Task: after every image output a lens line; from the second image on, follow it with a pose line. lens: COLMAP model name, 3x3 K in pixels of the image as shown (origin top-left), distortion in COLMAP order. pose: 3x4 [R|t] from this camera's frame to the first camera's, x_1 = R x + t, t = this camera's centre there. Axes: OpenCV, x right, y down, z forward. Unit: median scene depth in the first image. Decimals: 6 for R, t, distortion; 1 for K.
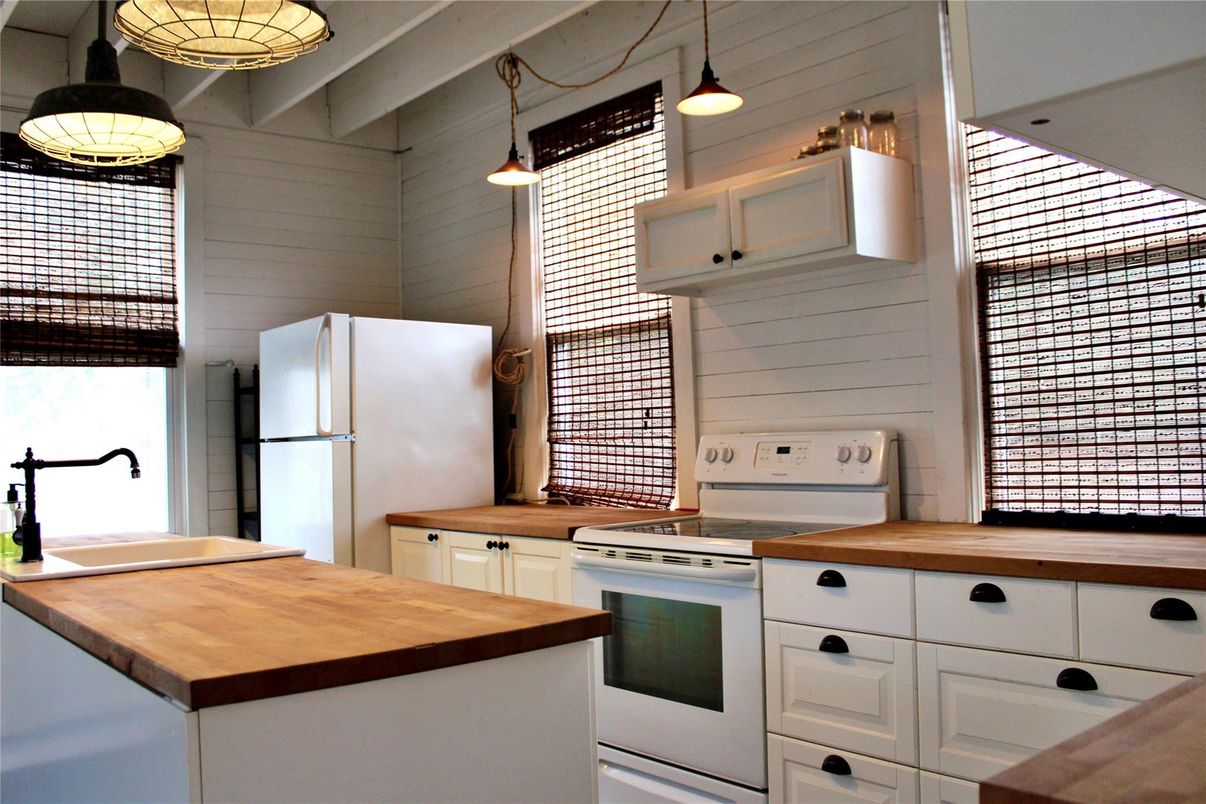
lens RADIAL K [[1060.1, 0, 603.7], [0, 1060.1, 382.9], [0, 0, 1]] dist [-0.149149, 0.101658]
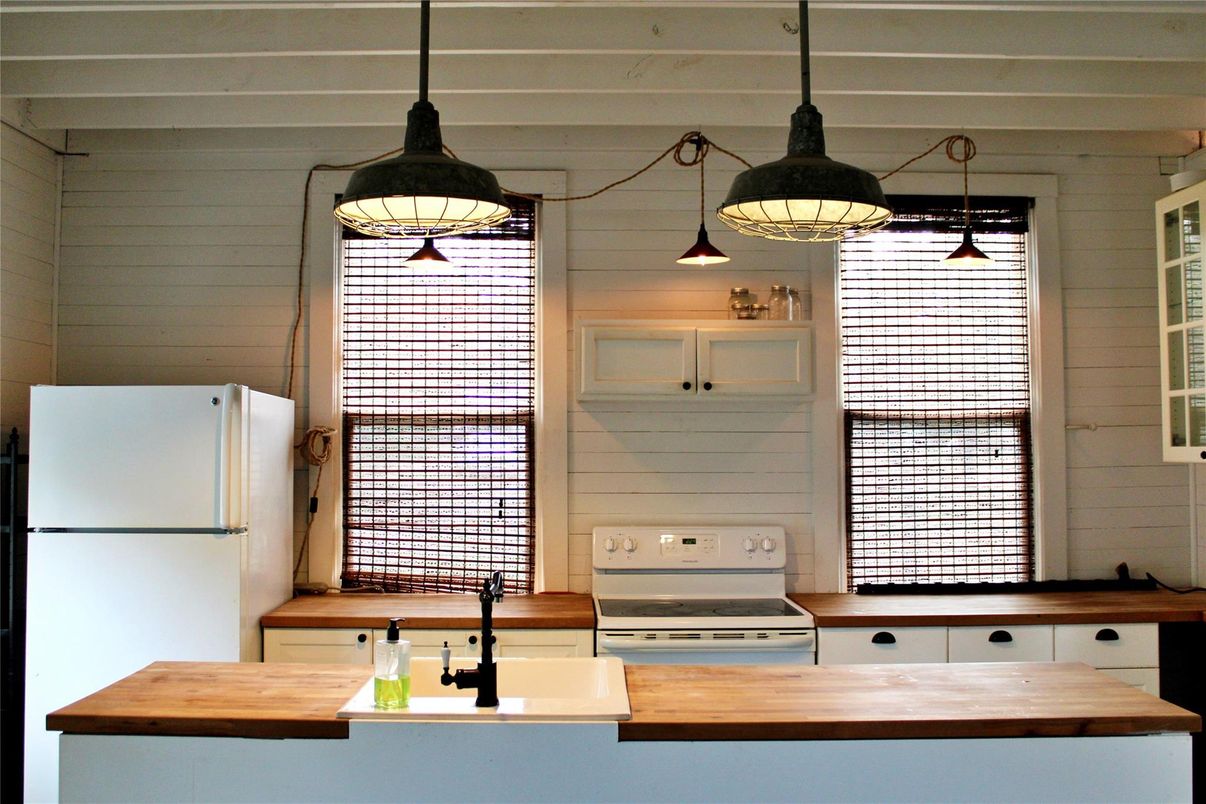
lens RADIAL K [[1177.7, 0, 603.0], [0, 1177.7, 402.0], [0, 0, 1]] dist [-0.129506, 0.114220]
pose [[0.633315, 0.064269, 0.771221, -0.962325], [-0.059109, 0.997652, -0.034598, -0.044843], [-0.771634, -0.023675, 0.635626, 0.210498]]
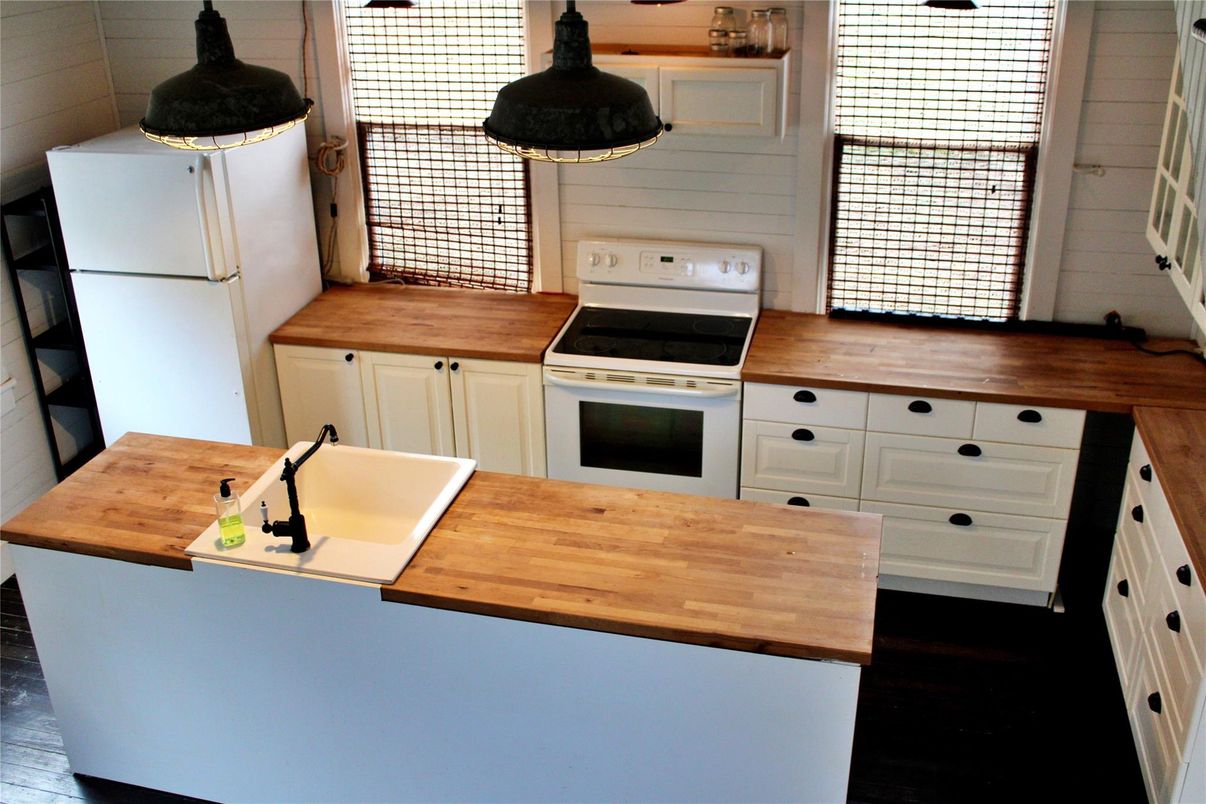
lens RADIAL K [[1154.7, 0, 610.6], [0, 1154.7, 386.0], [0, 0, 1]] dist [-0.146195, 0.151150]
pose [[0.805387, -0.226340, 0.547833, -0.689397], [-0.040237, 0.901217, 0.431496, -0.400482], [-0.591382, -0.369565, 0.716722, -0.021816]]
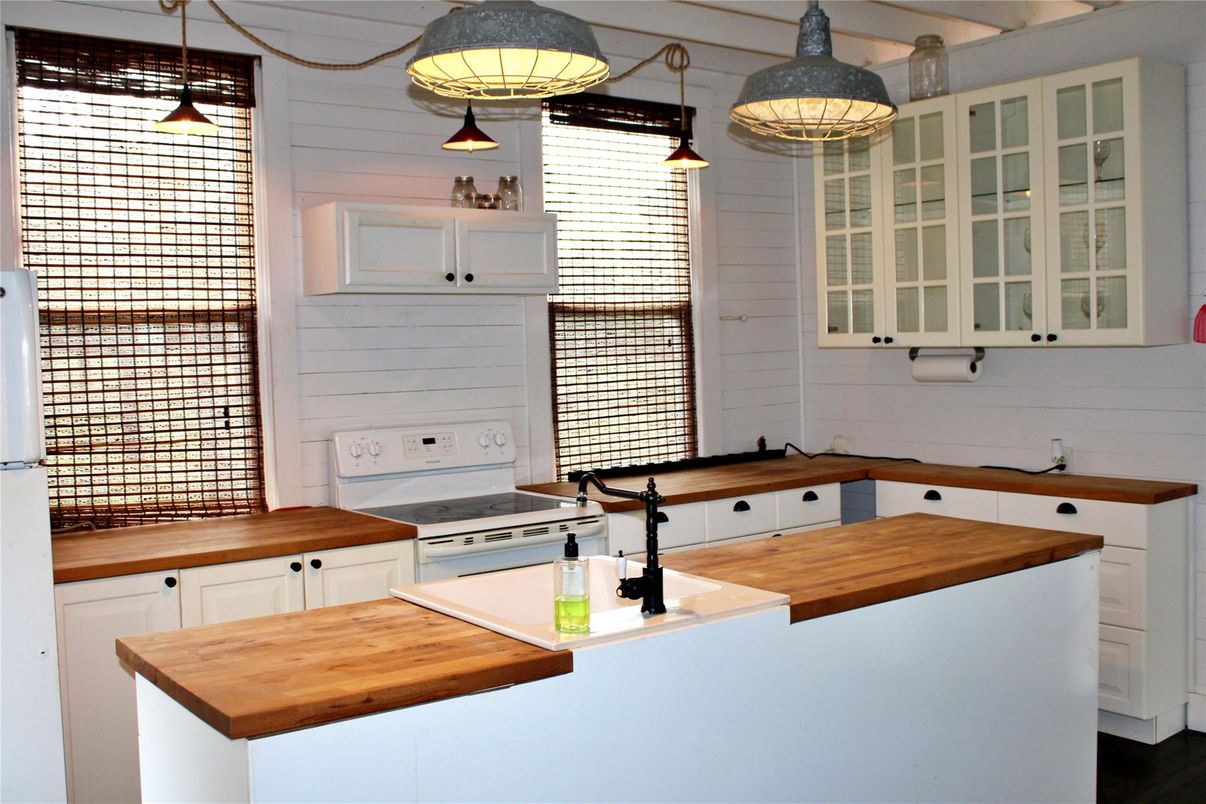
lens RADIAL K [[1211.0, 0, 603.0], [0, 1211.0, 402.0], [0, 0, 1]] dist [-0.145286, 0.156100]
pose [[0.052645, -0.023044, 0.998347, -1.163075], [-0.030486, 0.999231, 0.024672, -0.018653], [-0.998148, -0.031734, 0.051902, 0.739263]]
